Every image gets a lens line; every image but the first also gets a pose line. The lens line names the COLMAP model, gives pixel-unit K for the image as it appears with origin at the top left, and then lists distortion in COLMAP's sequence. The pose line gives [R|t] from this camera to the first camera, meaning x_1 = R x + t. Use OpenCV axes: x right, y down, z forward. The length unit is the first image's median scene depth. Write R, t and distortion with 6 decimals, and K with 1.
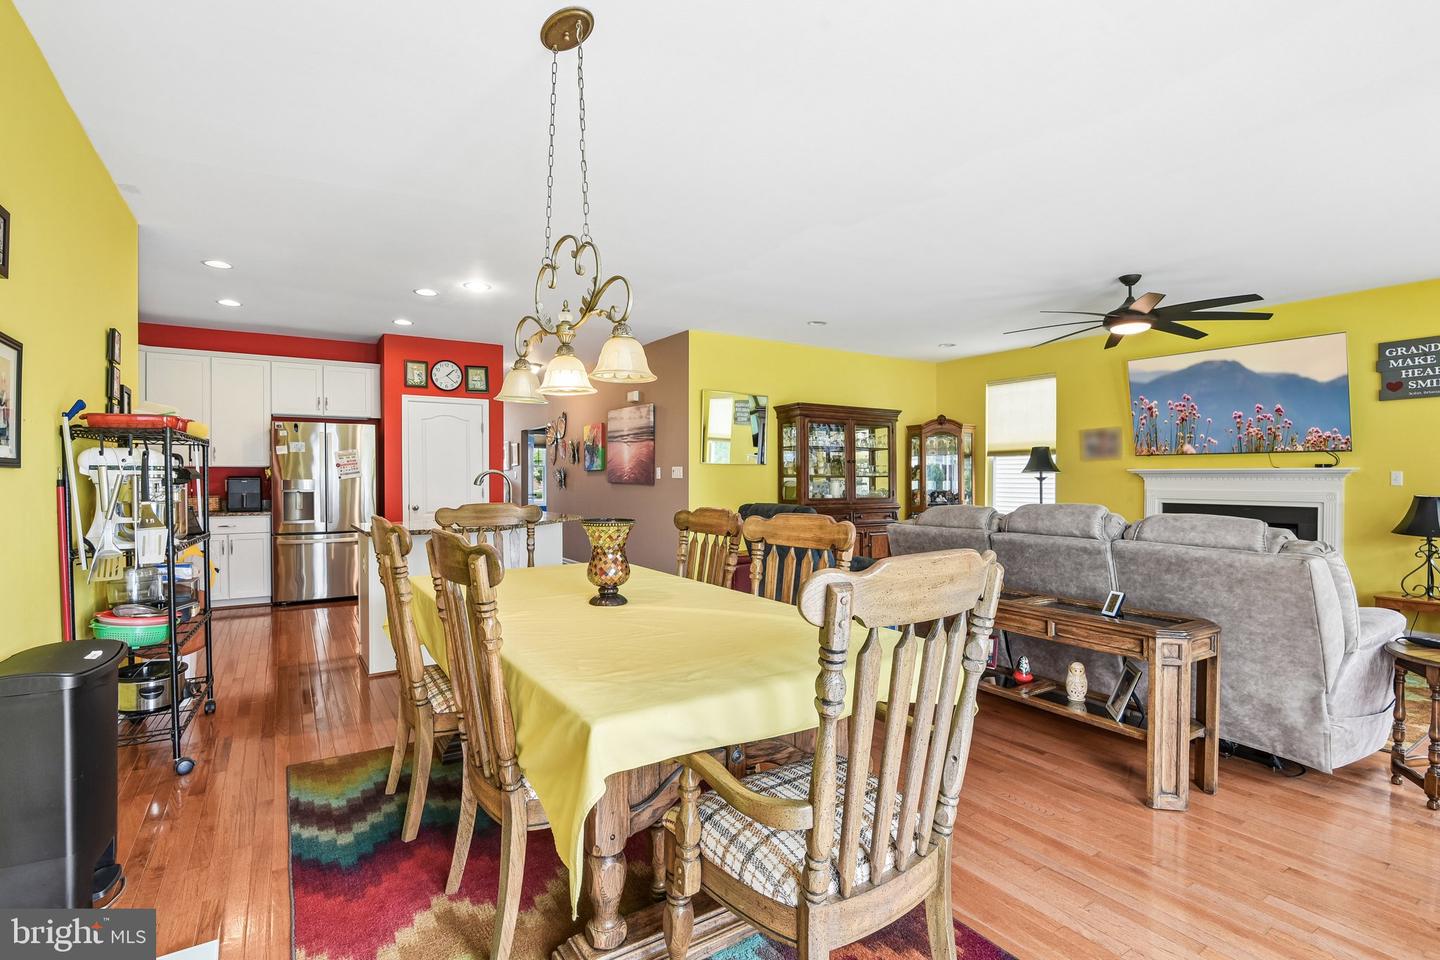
lens RADIAL K [[673.5, 0, 718.5], [0, 673.5, 485.0], [0, 0, 1]] dist [-0.011478, -0.007971]
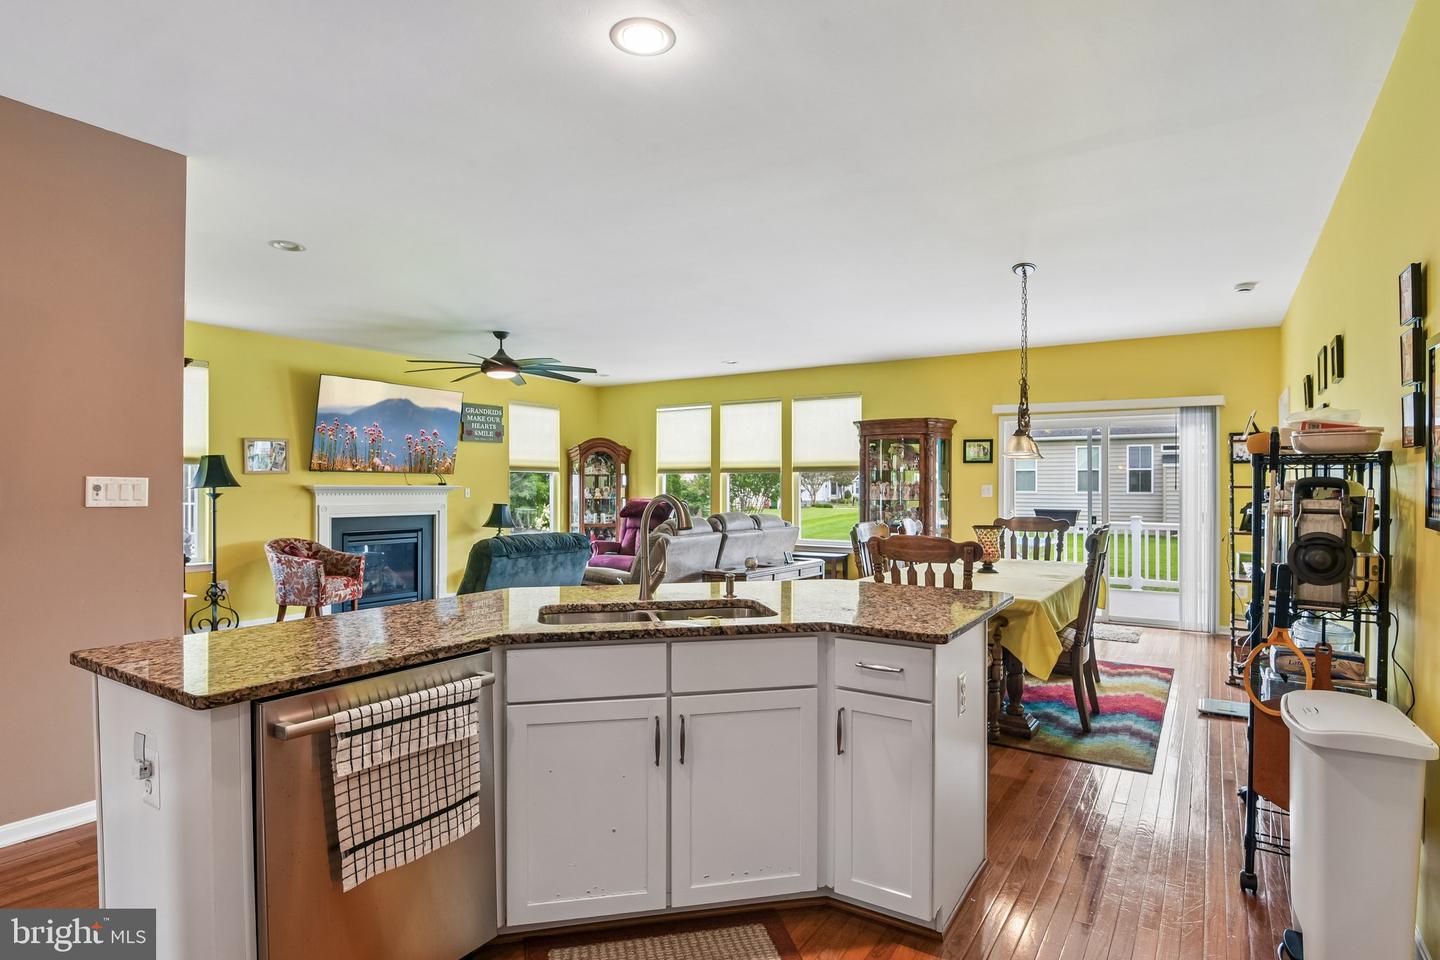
lens RADIAL K [[758.9, 0, 718.9], [0, 758.9, 477.3], [0, 0, 1]] dist [-0.019086, -0.000537]
pose [[-0.405129, 0.007981, 0.914225, -0.809690], [0.005782, 0.999964, -0.006167, -0.031150], [-0.914241, 0.002787, -0.405161, 1.168065]]
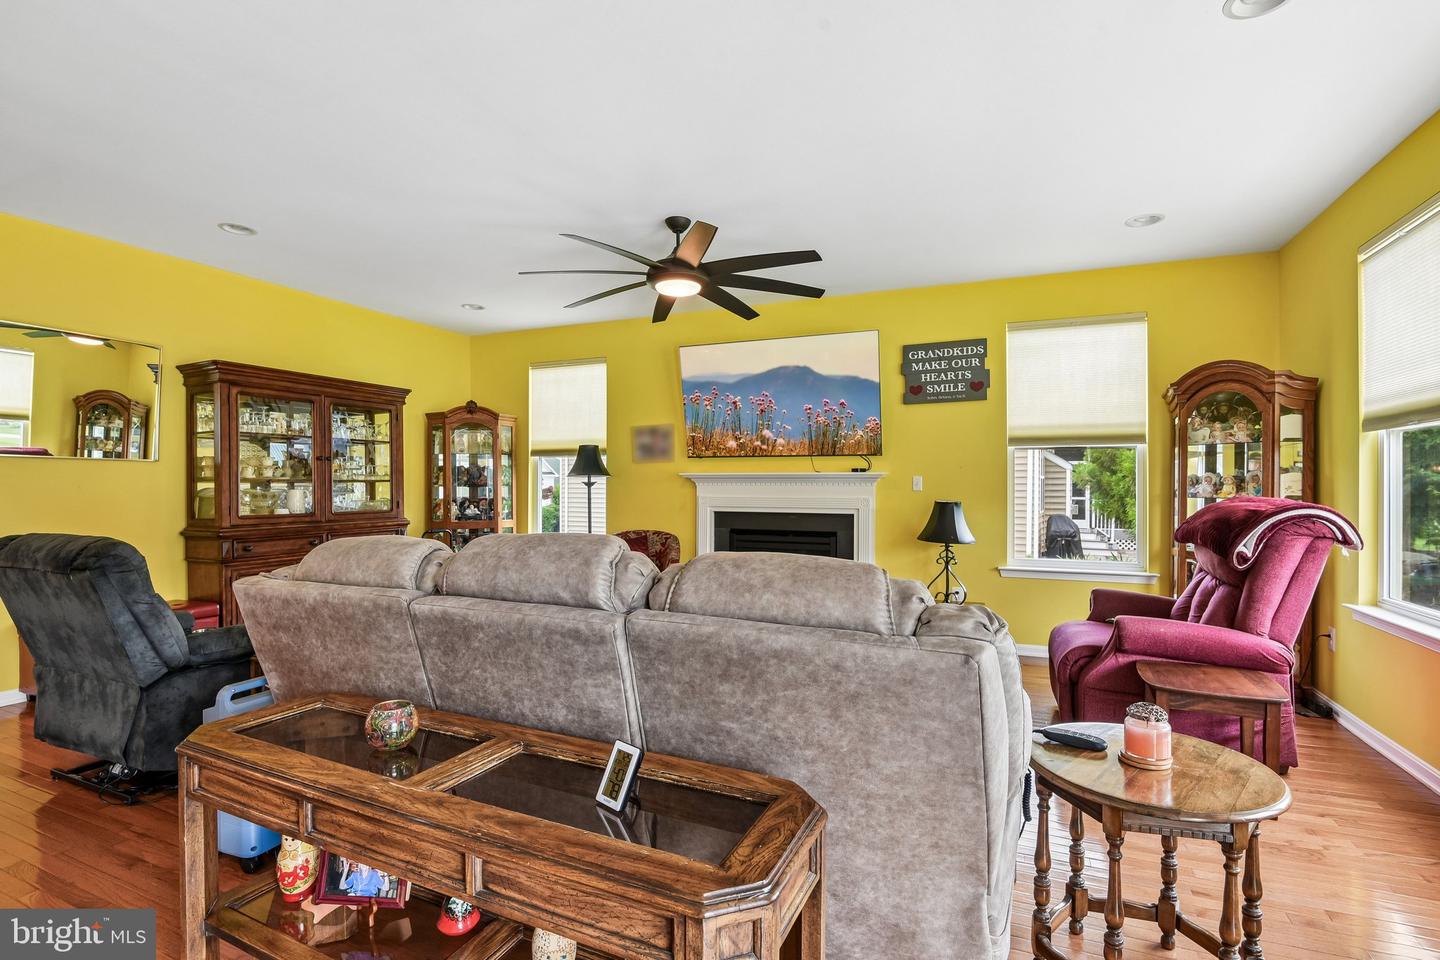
lens RADIAL K [[673.5, 0, 720.0], [0, 673.5, 482.8], [0, 0, 1]] dist [-0.011478, -0.007971]
pose [[0.828609, 0.000302, 0.559828, 0.217791], [0.005960, 0.999938, -0.009361, -0.003311], [-0.559797, 0.011093, 0.828556, 0.328094]]
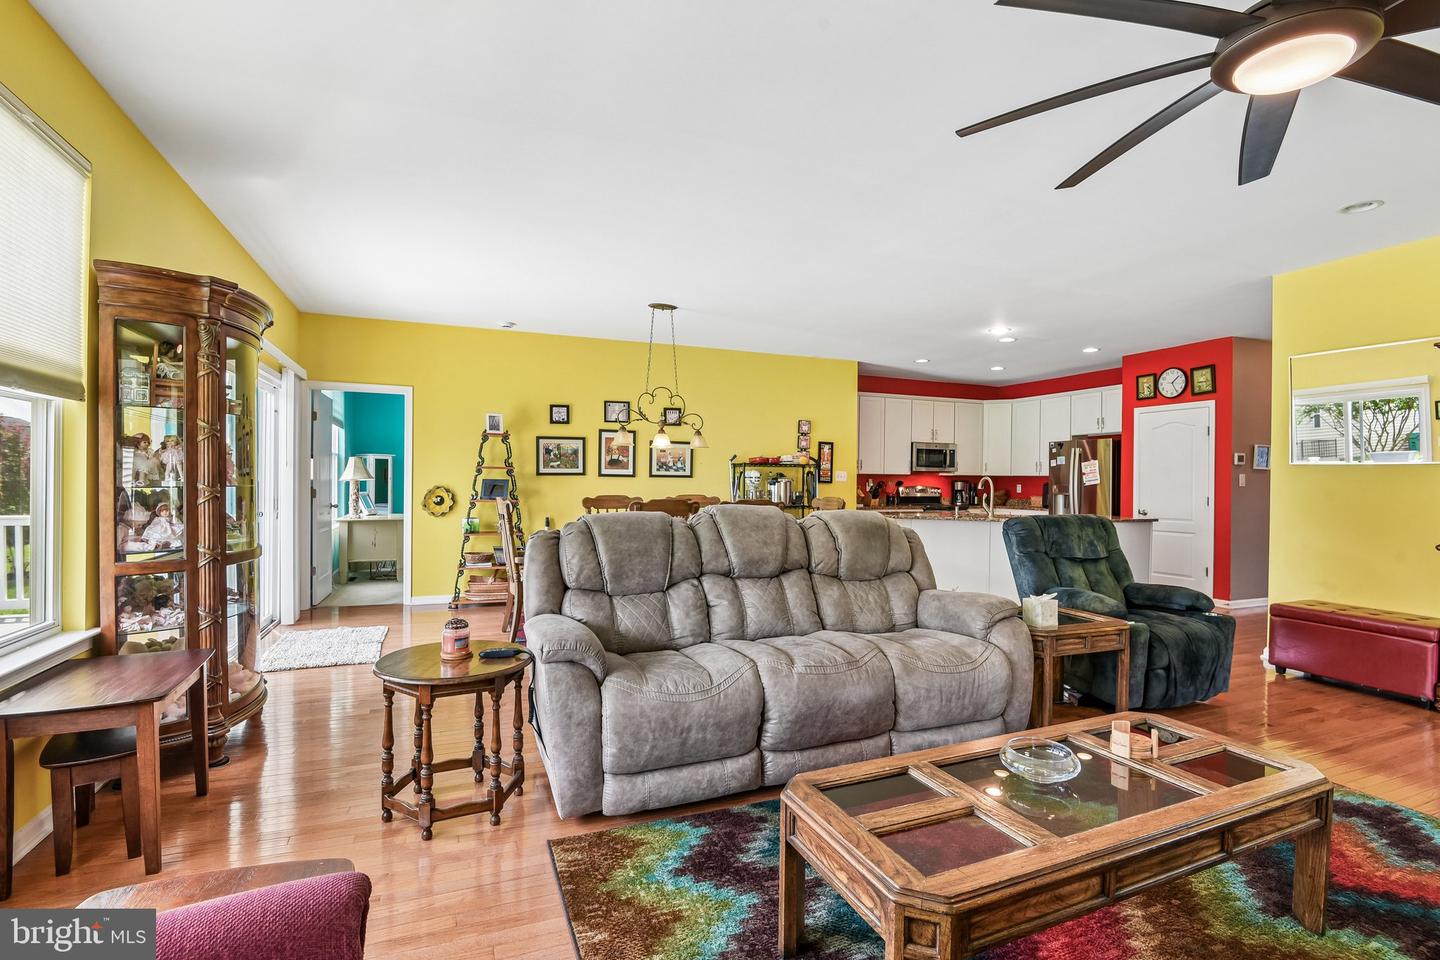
lens RADIAL K [[673.5, 0, 721.7], [0, 673.5, 482.1], [0, 0, 1]] dist [-0.011478, -0.007971]
pose [[-0.189654, -0.000414, -0.981851, 0.992745], [-0.020035, 0.999793, 0.003448, -0.007109], [0.981647, 0.020326, -0.189623, 0.752610]]
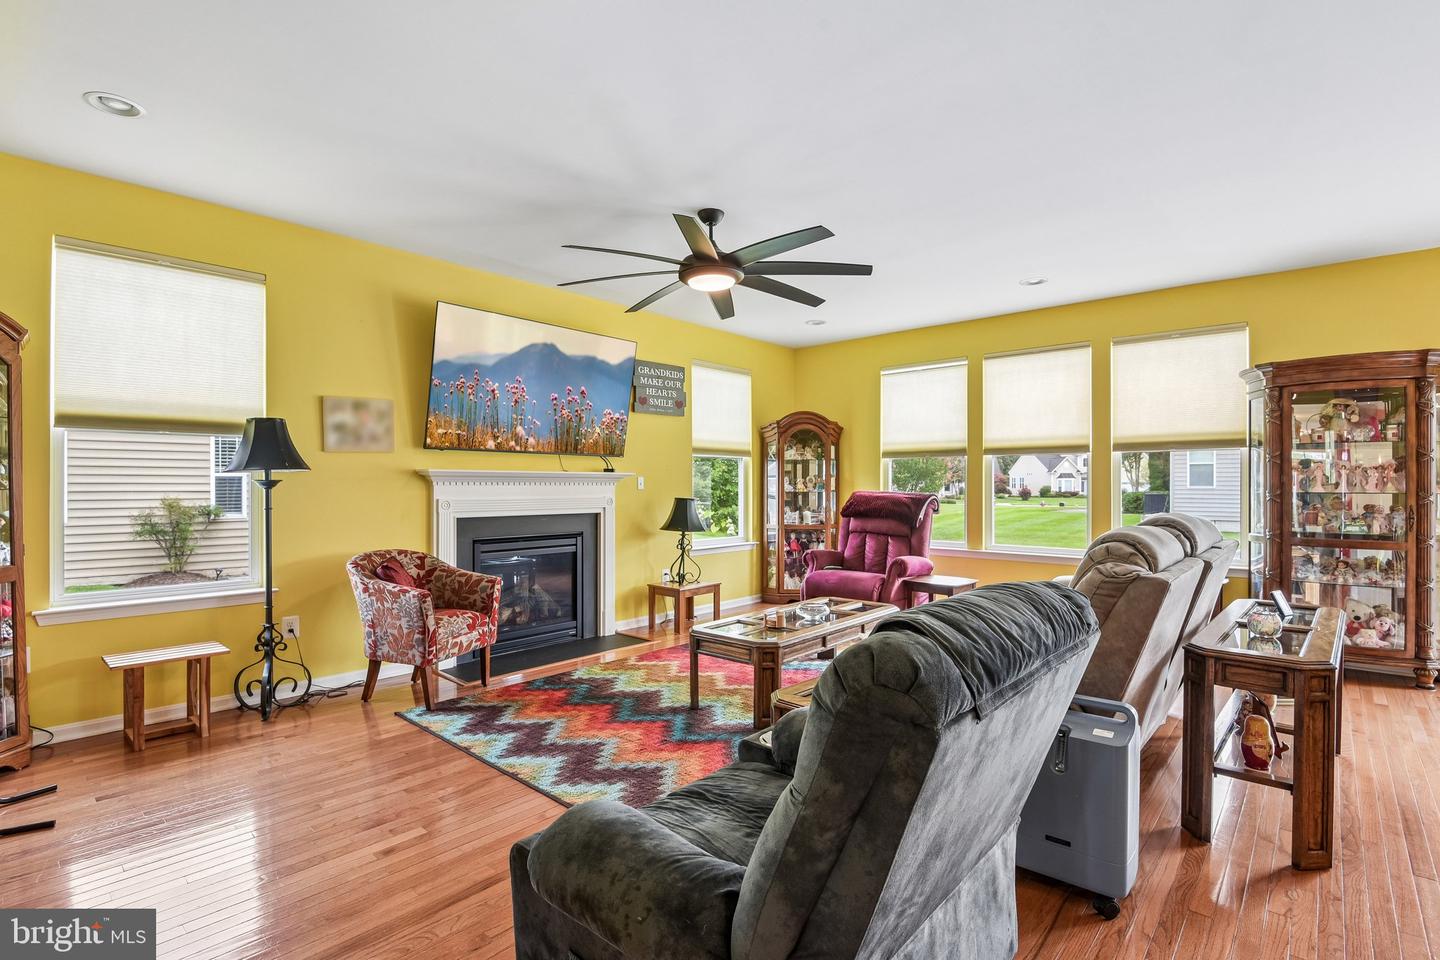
lens RADIAL K [[673.5, 0, 719.5], [0, 673.5, 485.1], [0, 0, 1]] dist [-0.011478, -0.007971]
pose [[-0.255163, -0.004169, 0.966889, -0.112073], [0.007786, 0.999949, 0.006366, -0.012460], [-0.966867, 0.009152, -0.255117, 1.152076]]
